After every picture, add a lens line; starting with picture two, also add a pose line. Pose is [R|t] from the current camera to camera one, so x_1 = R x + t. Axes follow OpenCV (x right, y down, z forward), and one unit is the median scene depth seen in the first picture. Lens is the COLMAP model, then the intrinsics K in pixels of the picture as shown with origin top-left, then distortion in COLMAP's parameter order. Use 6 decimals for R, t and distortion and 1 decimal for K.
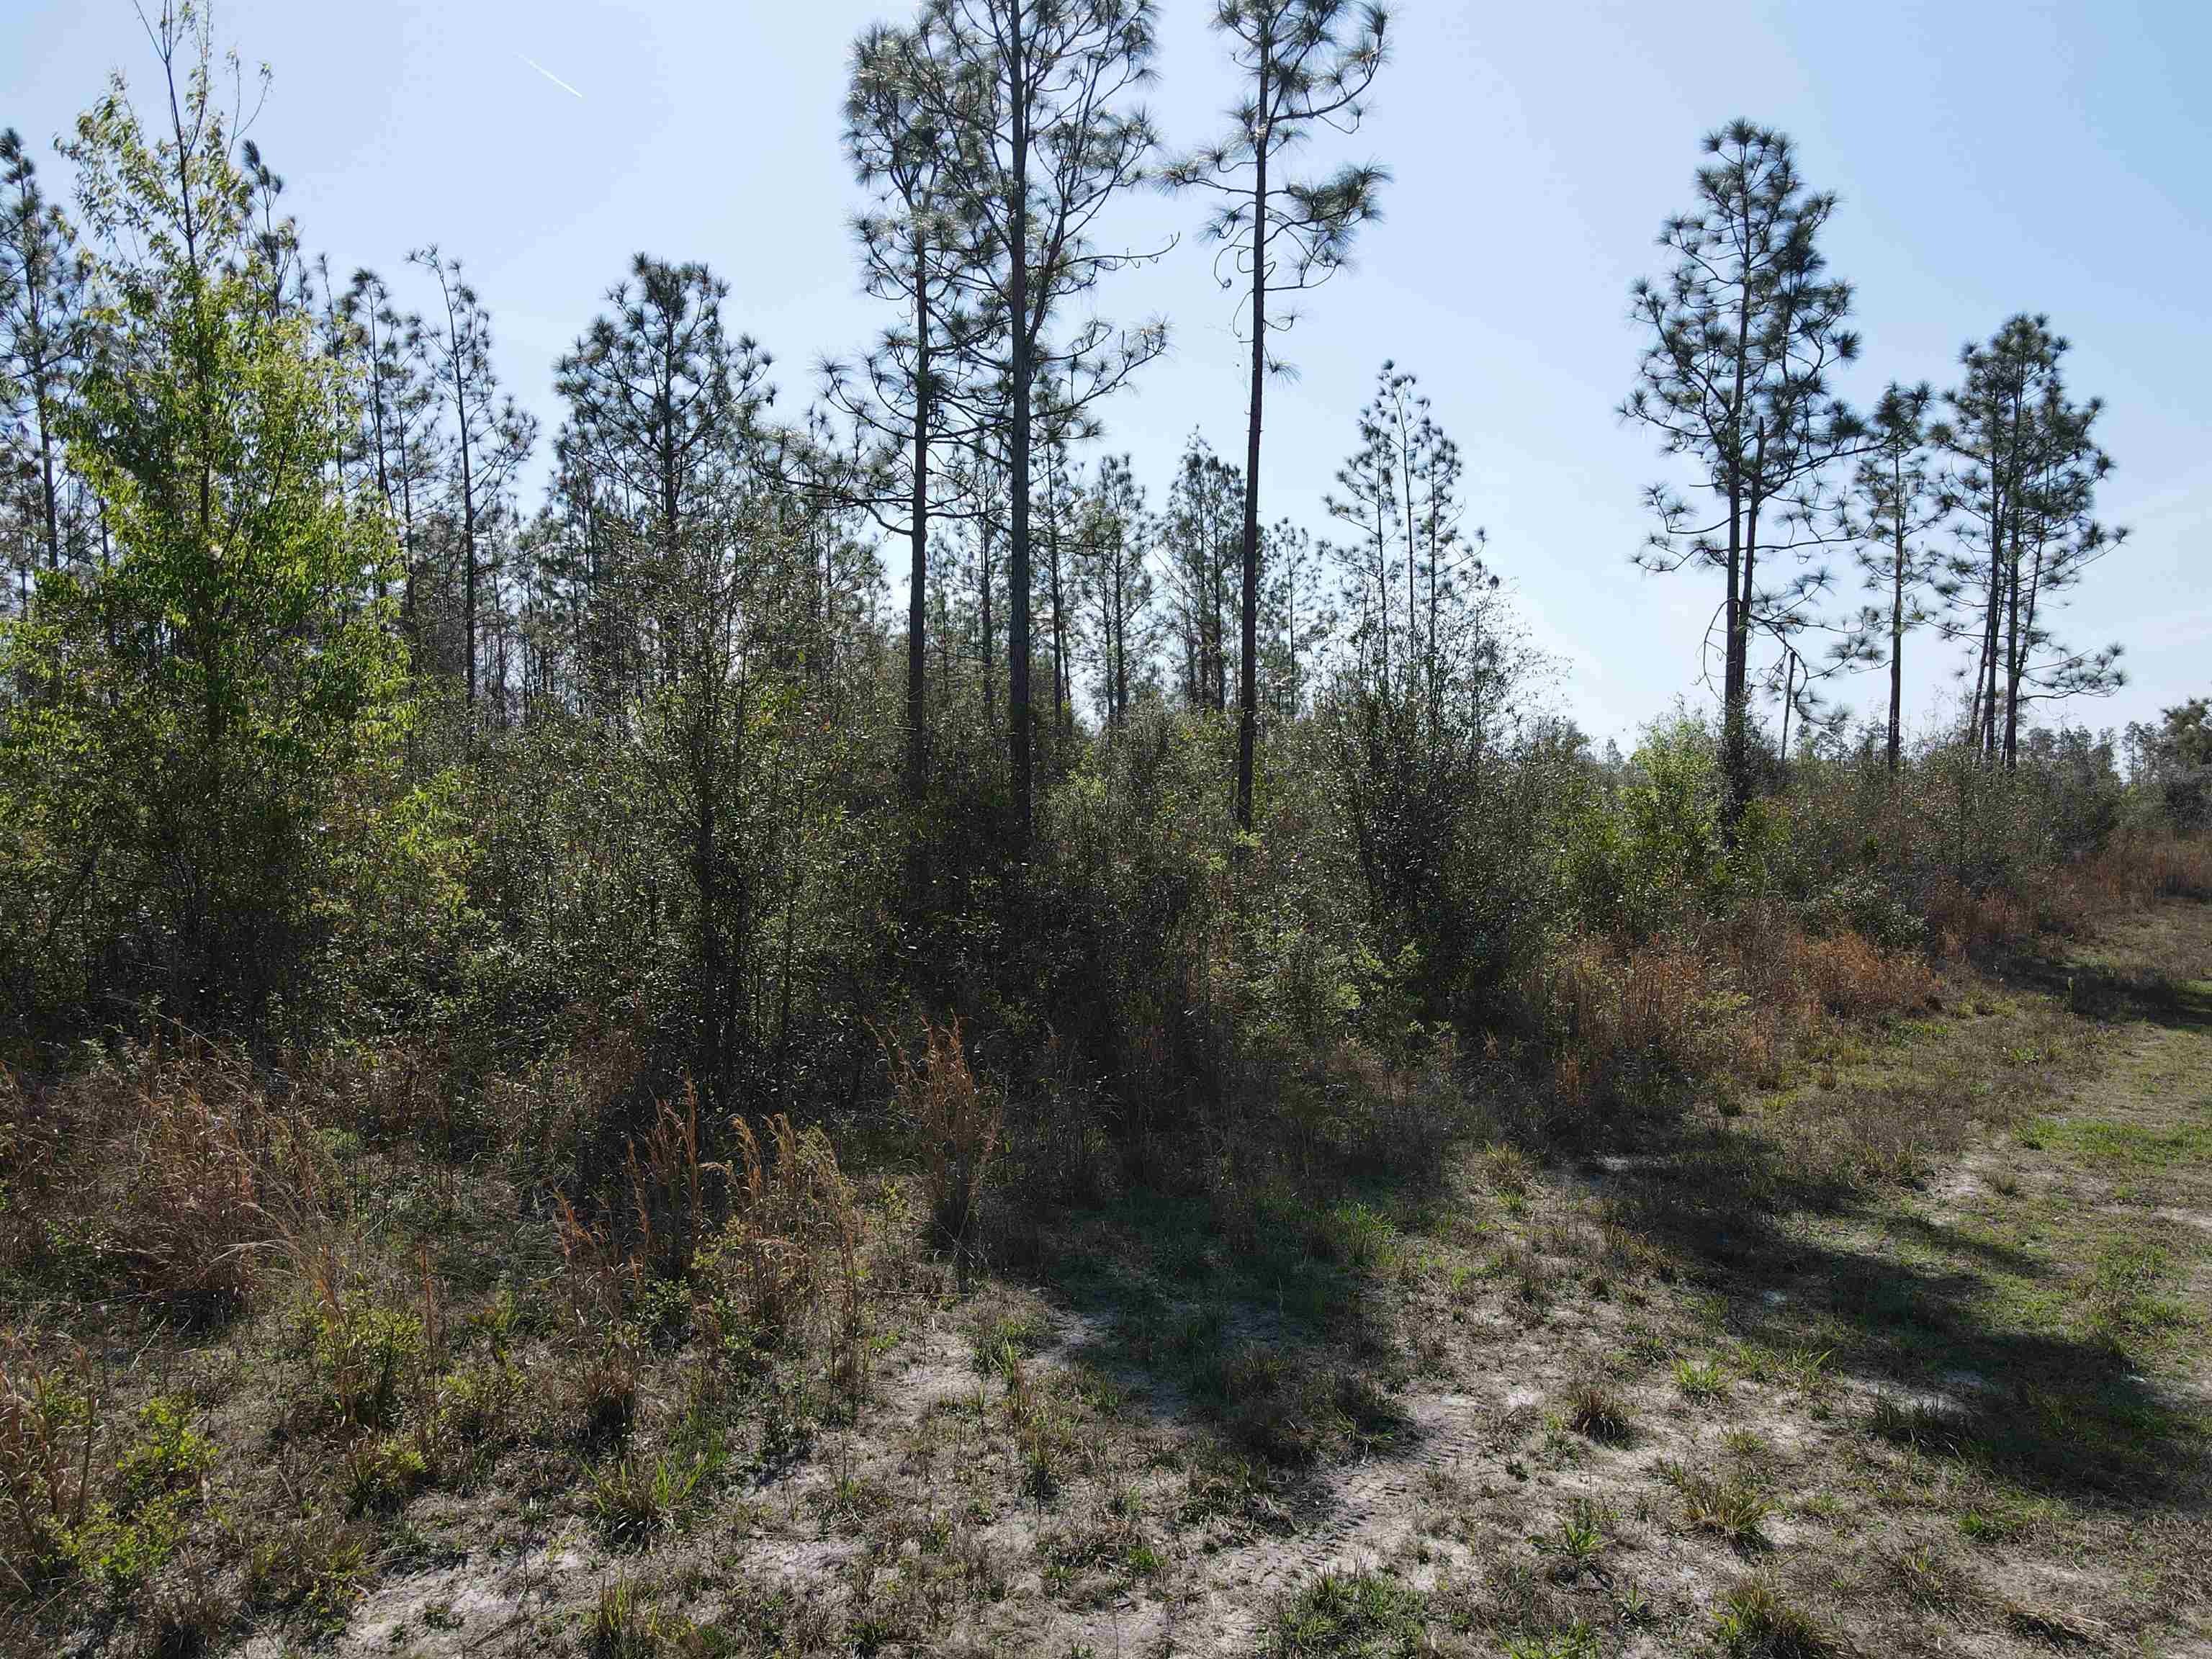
lens RADIAL K [[1537.1, 0, 1106.0], [0, 1537.1, 829.5], [0, 0, 1]] dist [0.011521, 0.003845]
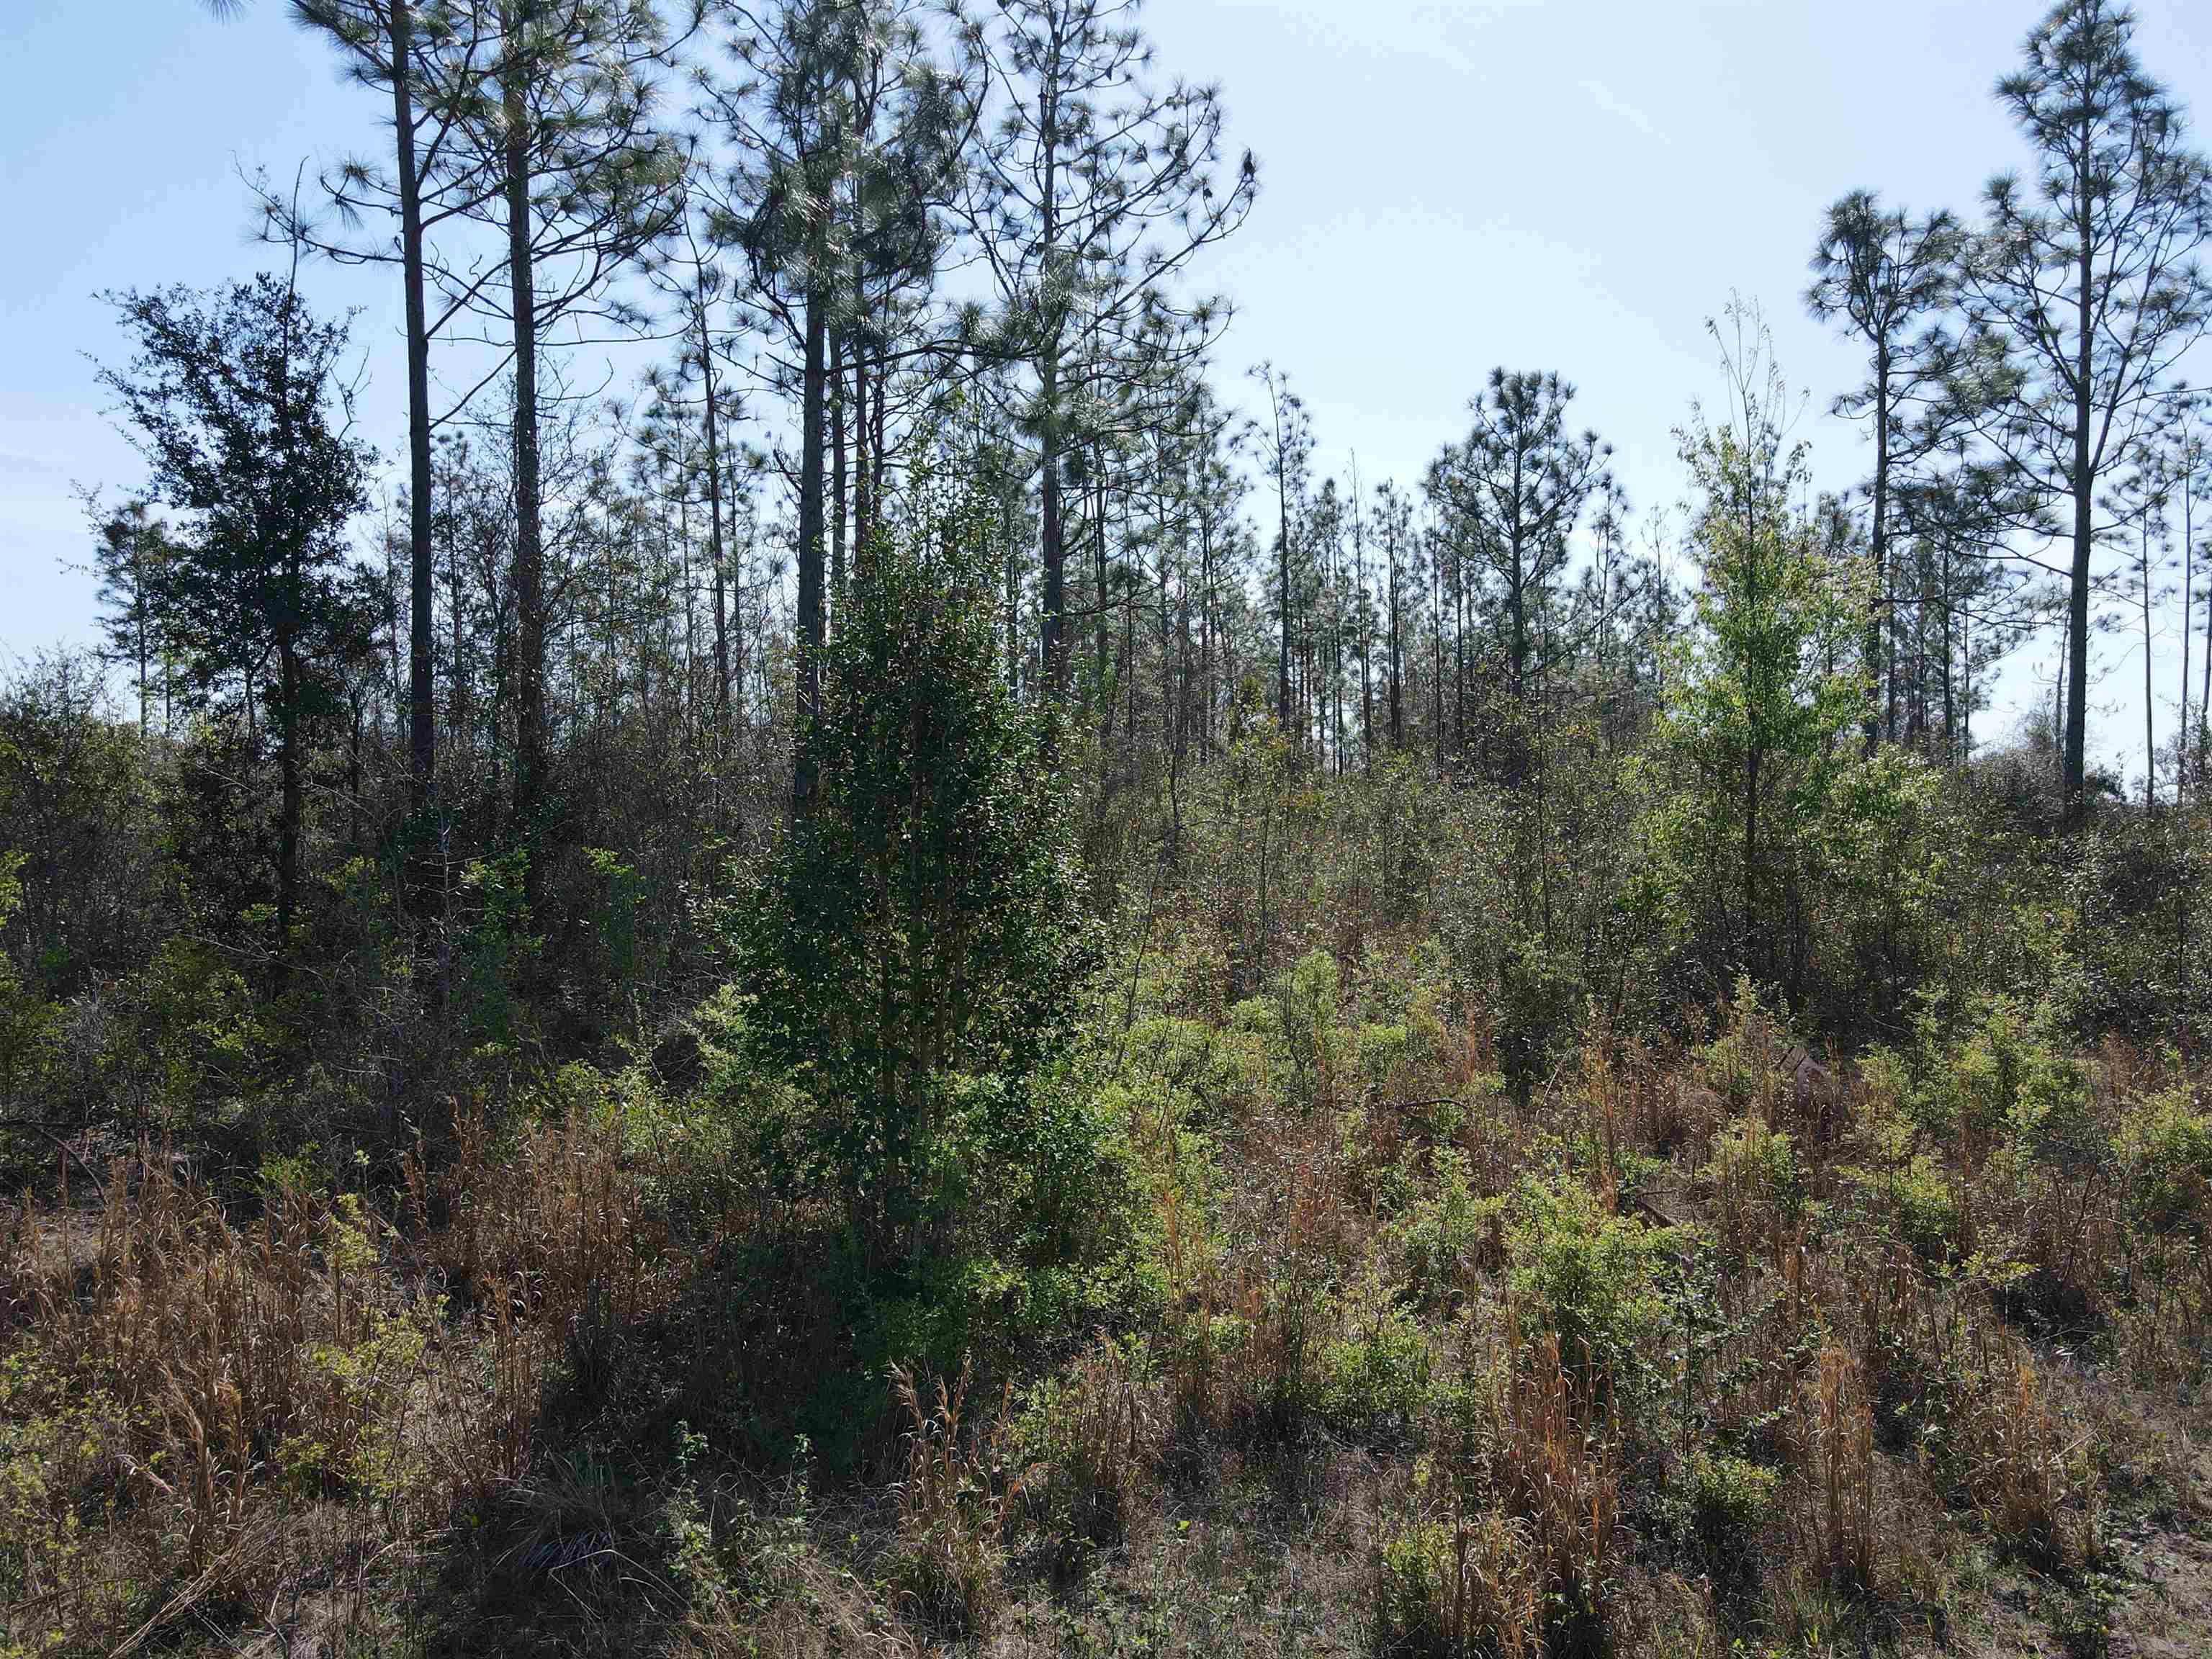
lens RADIAL K [[1630.0, 0, 1112.4], [0, 1630.0, 822.0], [0, 0, 1]] dist [0.000074, 0.026133]
pose [[0.960402, 0.003221, -0.278599, -0.191102], [-0.007421, 0.999874, -0.014022, -0.012443], [0.278518, 0.015535, 0.960305, -0.191356]]
